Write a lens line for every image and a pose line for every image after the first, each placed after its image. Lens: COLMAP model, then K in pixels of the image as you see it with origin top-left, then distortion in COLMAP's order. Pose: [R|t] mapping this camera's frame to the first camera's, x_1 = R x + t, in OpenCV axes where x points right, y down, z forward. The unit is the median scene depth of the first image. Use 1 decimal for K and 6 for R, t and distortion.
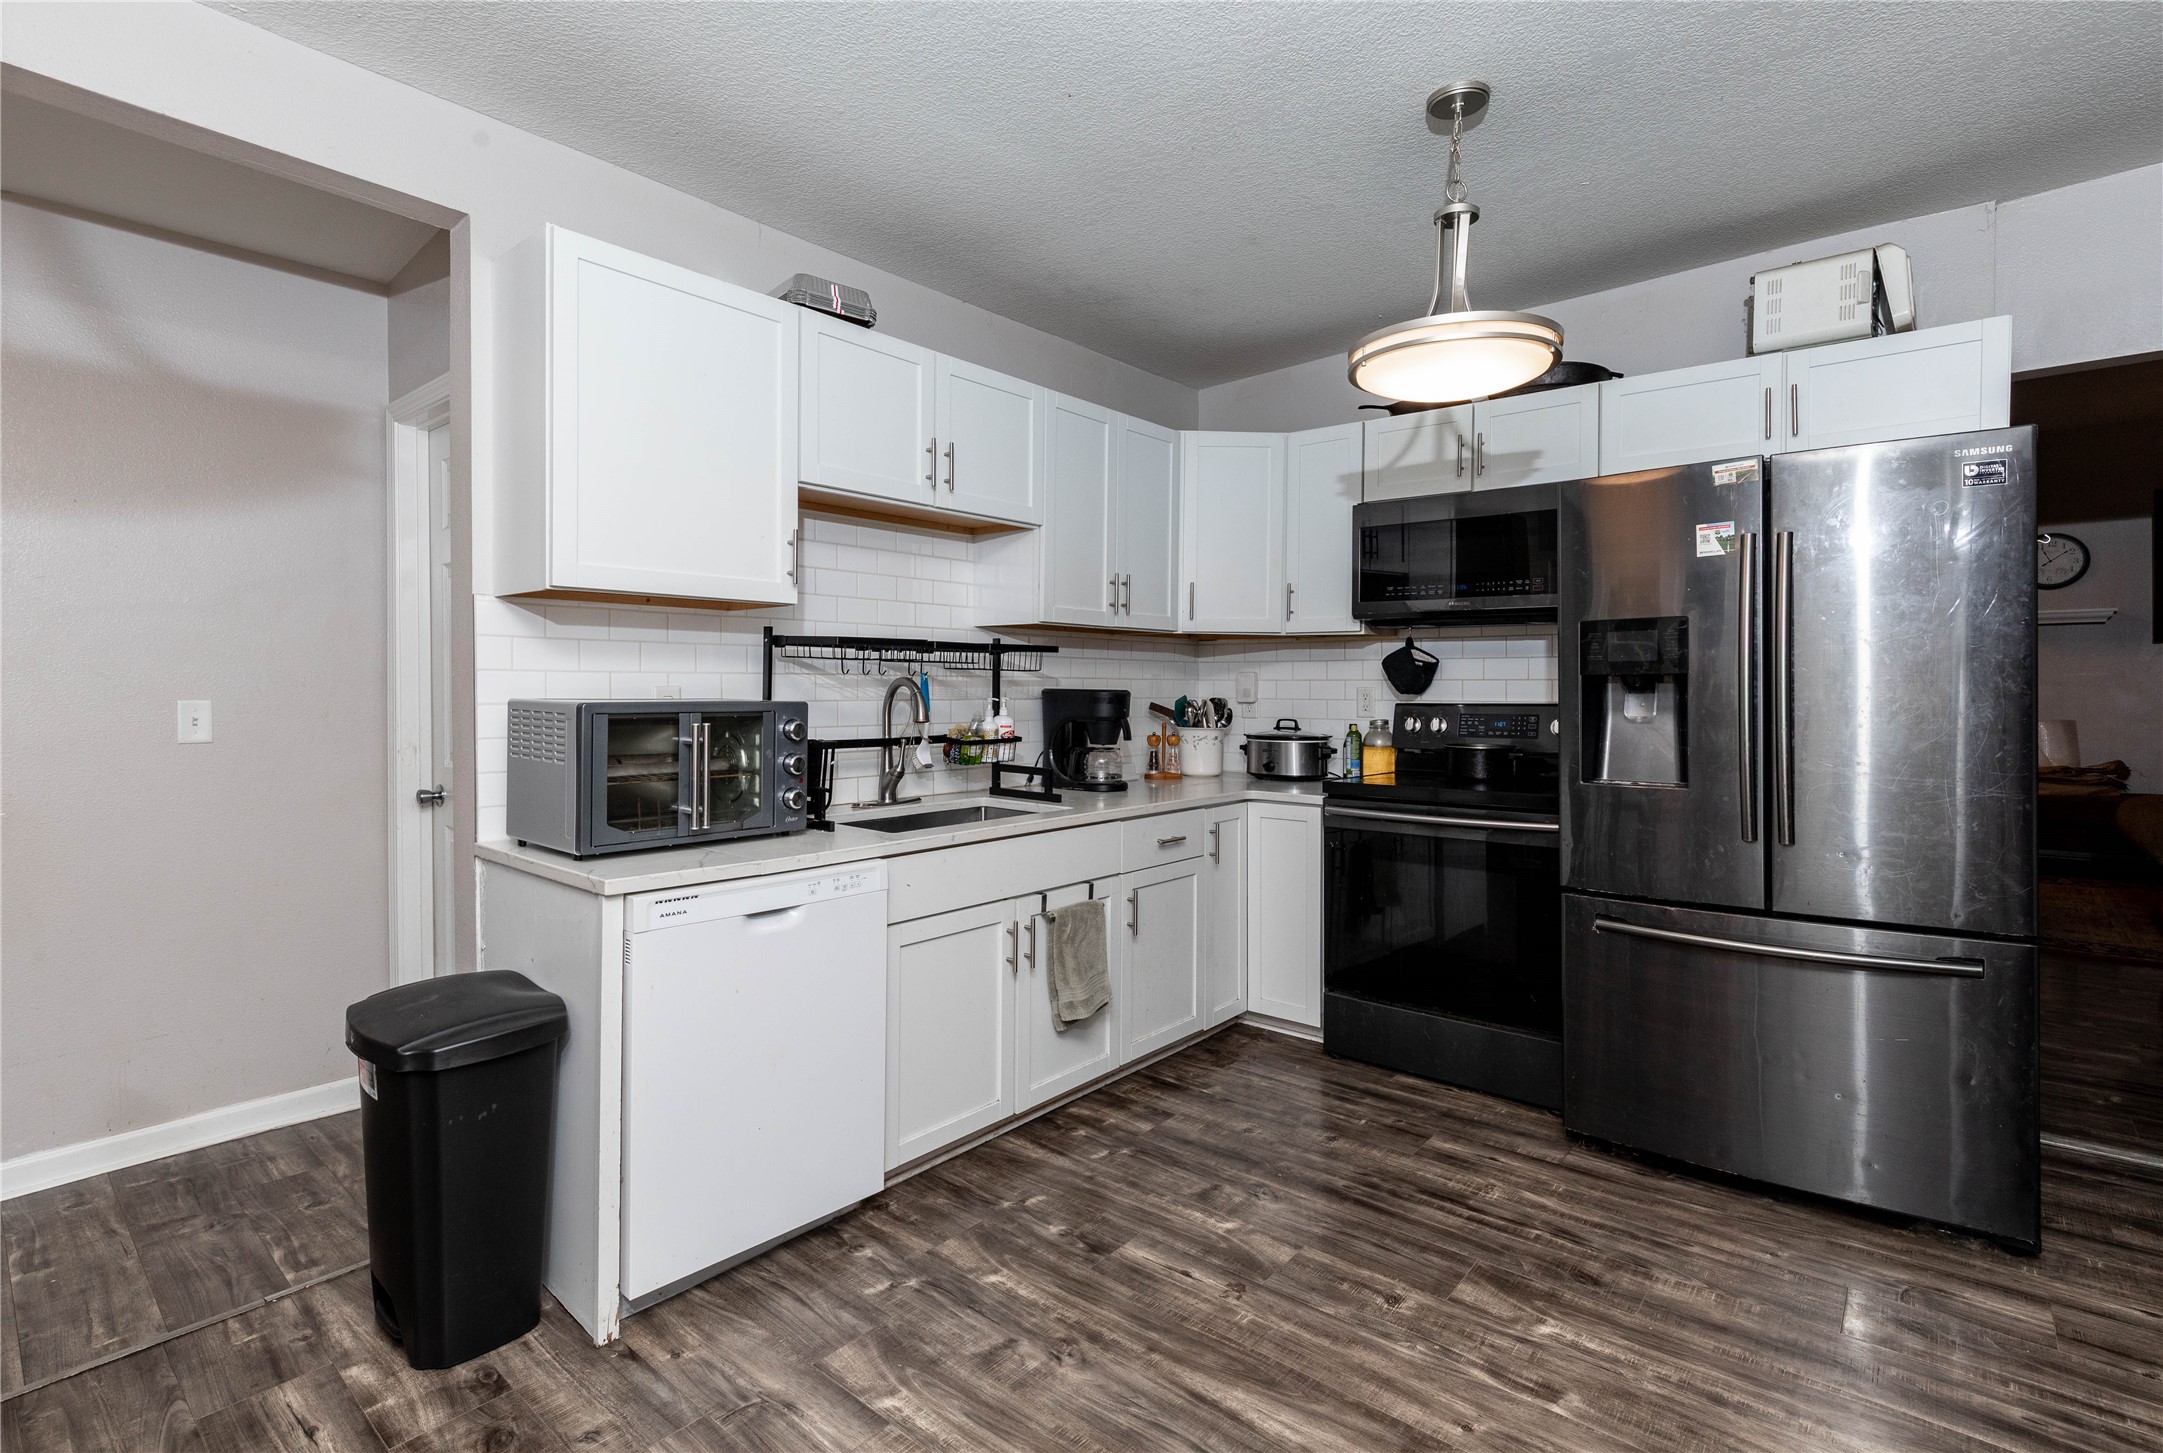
lens RADIAL K [[1022.8, 0, 1048.6], [0, 1022.8, 693.8], [0, 0, 1]] dist [0.005003, 0.000240]
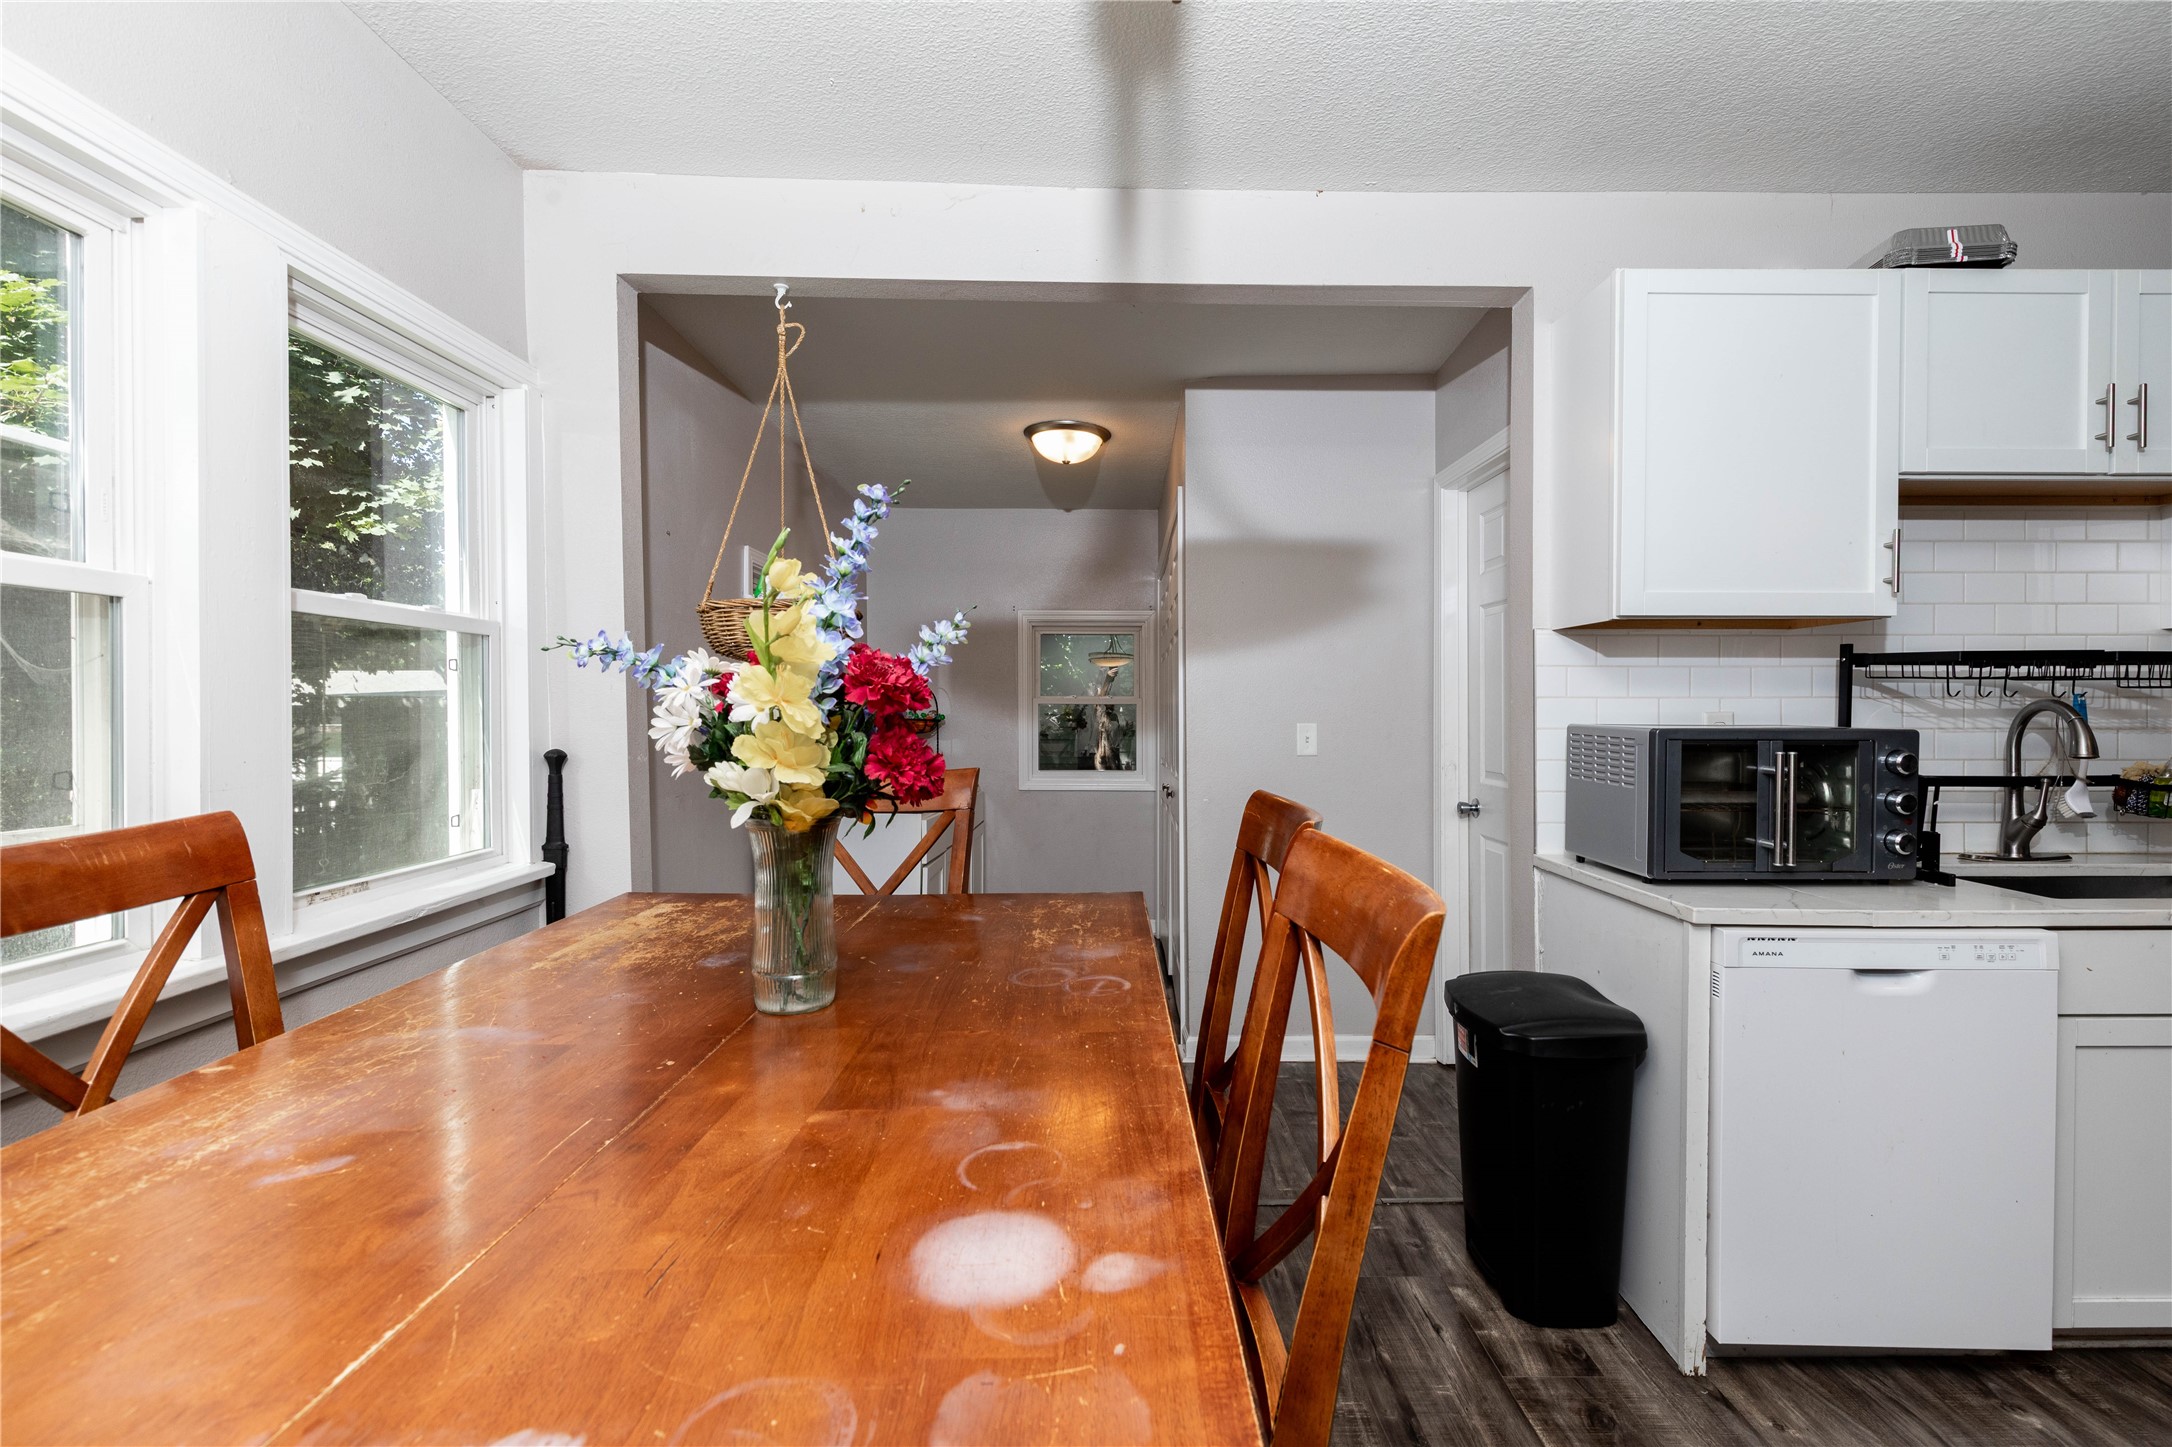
lens RADIAL K [[966.3, 0, 1107.9], [0, 966.3, 716.9], [0, 0, 1]] dist [0.003712, -0.000268]
pose [[0.673220, 0.000845, -0.739441, -0.093145], [-0.002493, 0.999996, -0.001127, -0.000436], [0.739438, 0.002602, 0.673220, -0.039012]]
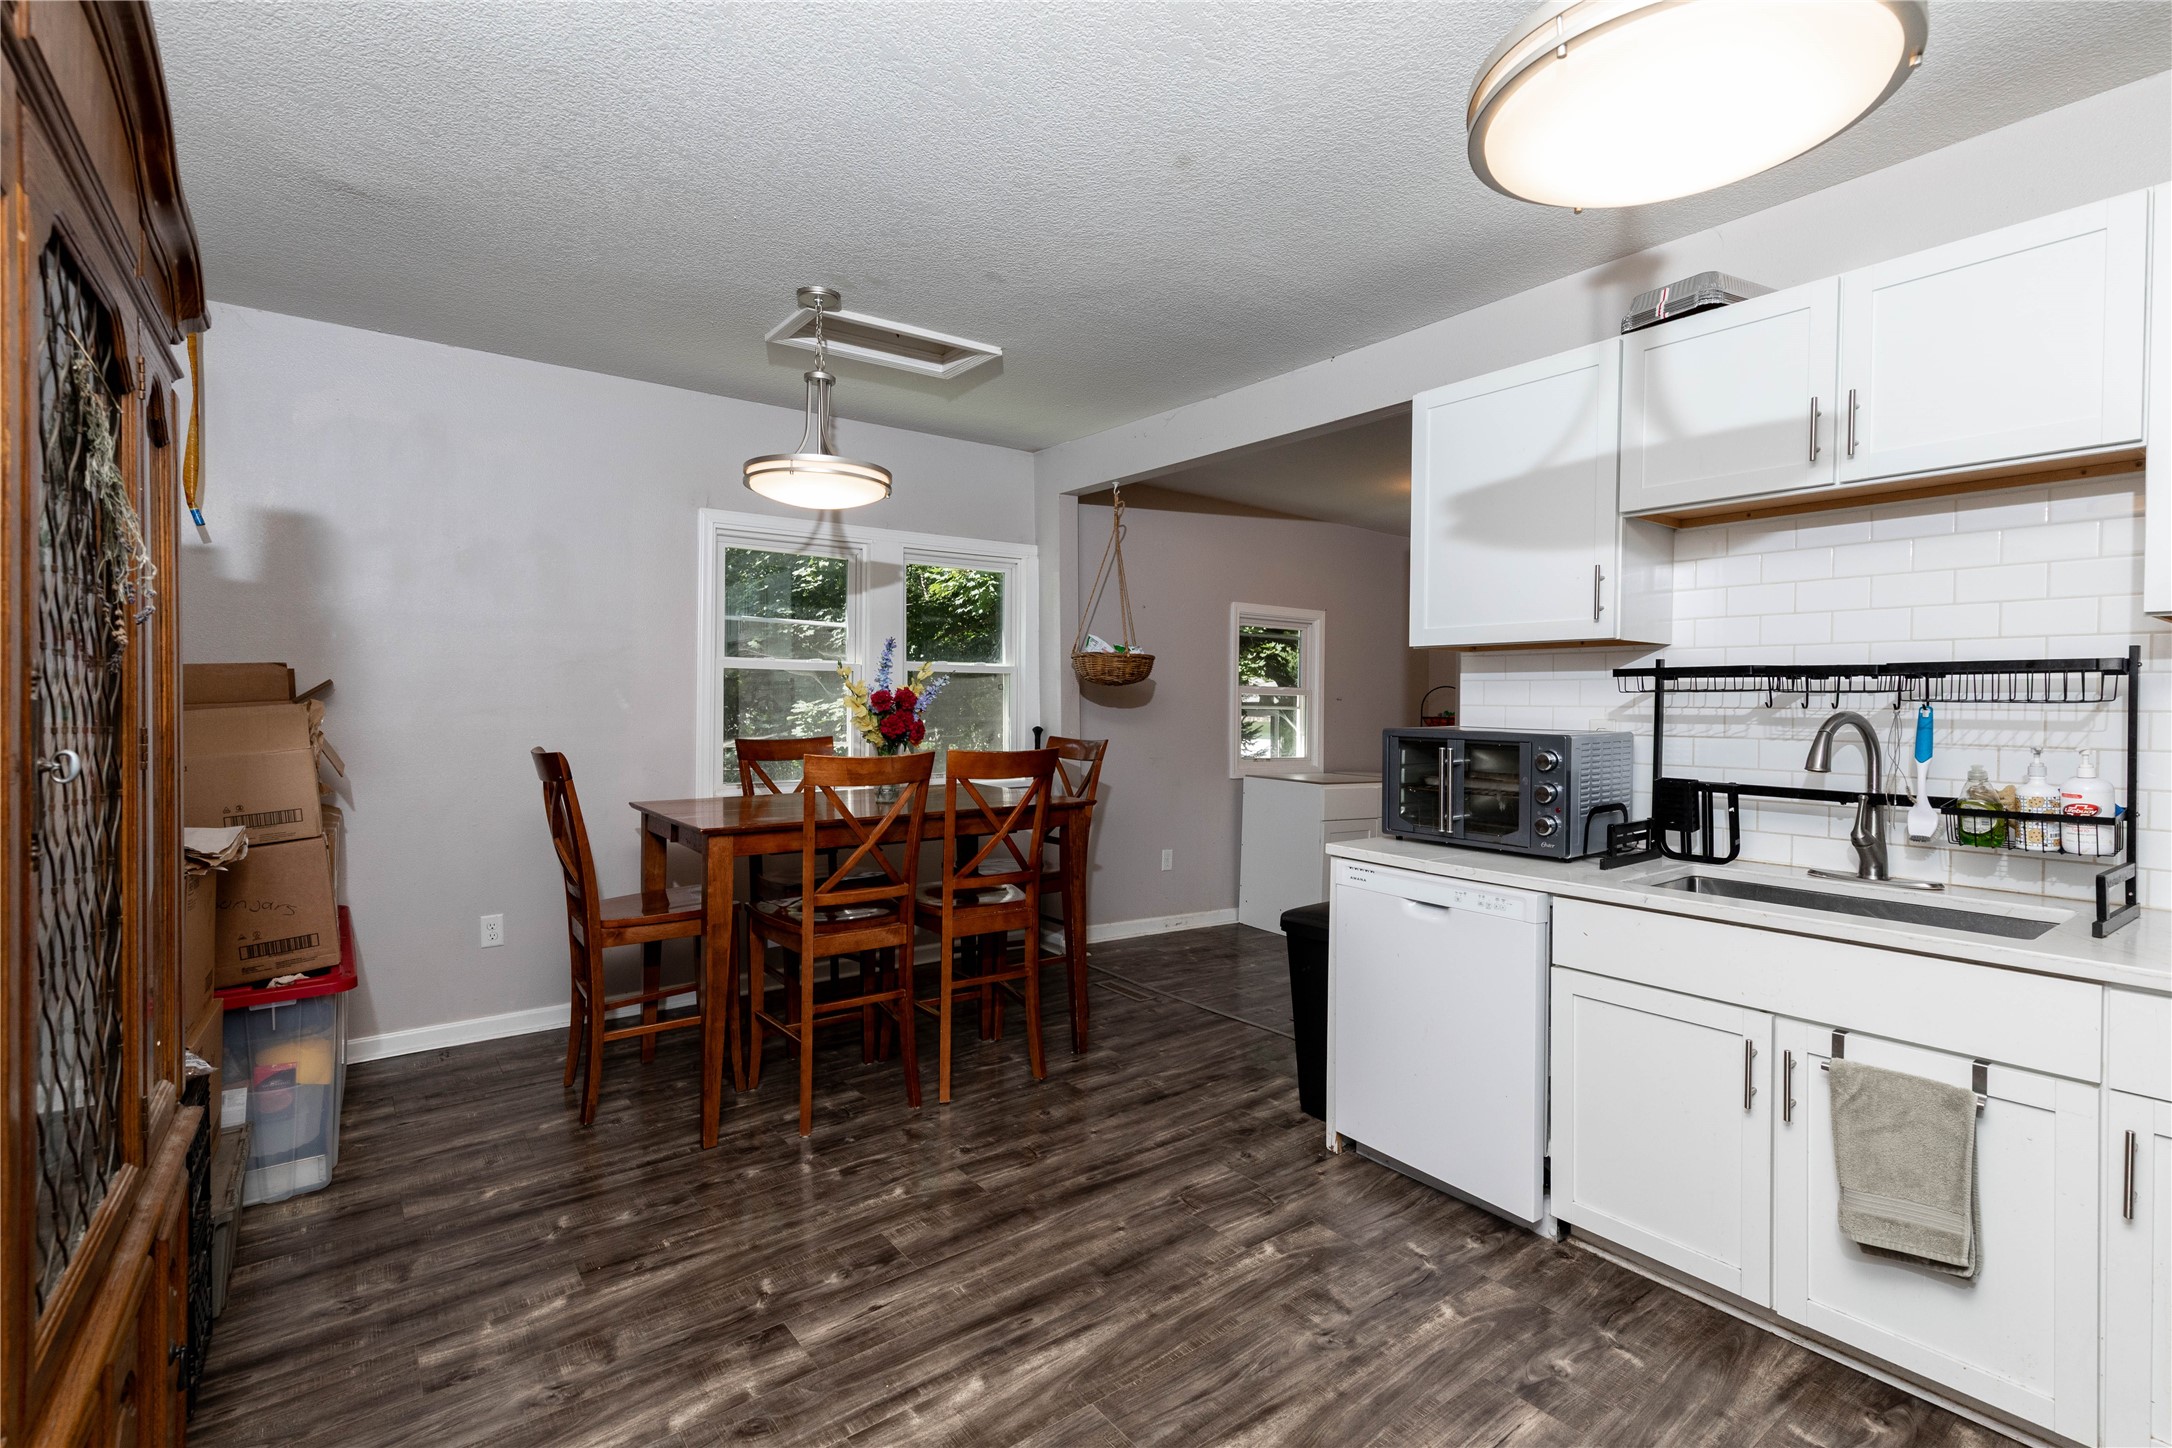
lens RADIAL K [[989.6, 0, 1104.3], [0, 989.6, 717.2], [0, 0, 1]] dist [0.003246, 0.000202]
pose [[-0.188342, 0.008540, -0.982066, 0.829104], [-0.017009, 0.999784, 0.011956, -0.014355], [0.981956, 0.018956, -0.188156, 0.728522]]
